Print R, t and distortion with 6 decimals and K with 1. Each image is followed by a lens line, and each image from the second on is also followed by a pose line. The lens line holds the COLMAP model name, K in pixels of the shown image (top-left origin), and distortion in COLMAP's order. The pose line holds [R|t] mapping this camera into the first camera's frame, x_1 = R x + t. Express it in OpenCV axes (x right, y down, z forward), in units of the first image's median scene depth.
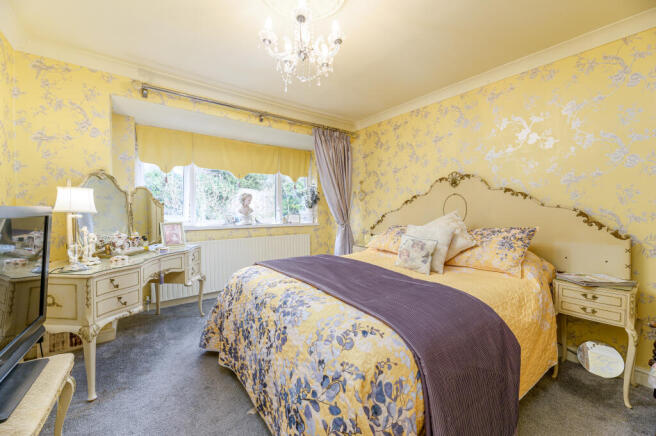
lens RADIAL K [[257.1, 0, 323.9], [0, 257.1, 217.8], [0, 0, 1]] dist [0.002562, 0.000273]
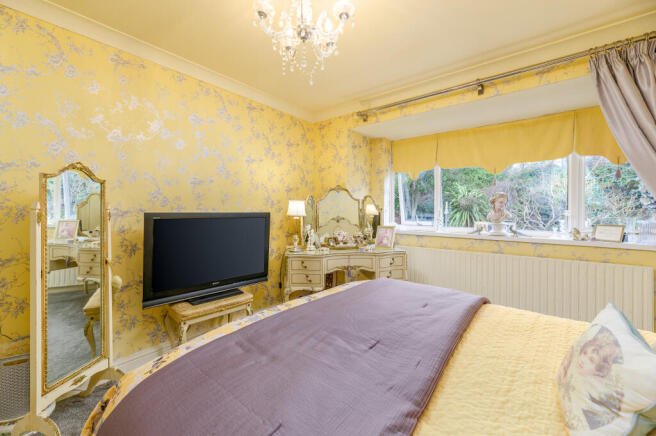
lens RADIAL K [[269.7, 0, 325.1], [0, 269.7, 212.4], [0, 0, 1]] dist [0.000620, 0.000013]
pose [[0.243895, 0.011465, -0.969734, 0.497862], [-0.035248, 0.999374, 0.002950, -0.037371], [0.969161, 0.033462, 0.244146, 0.518718]]
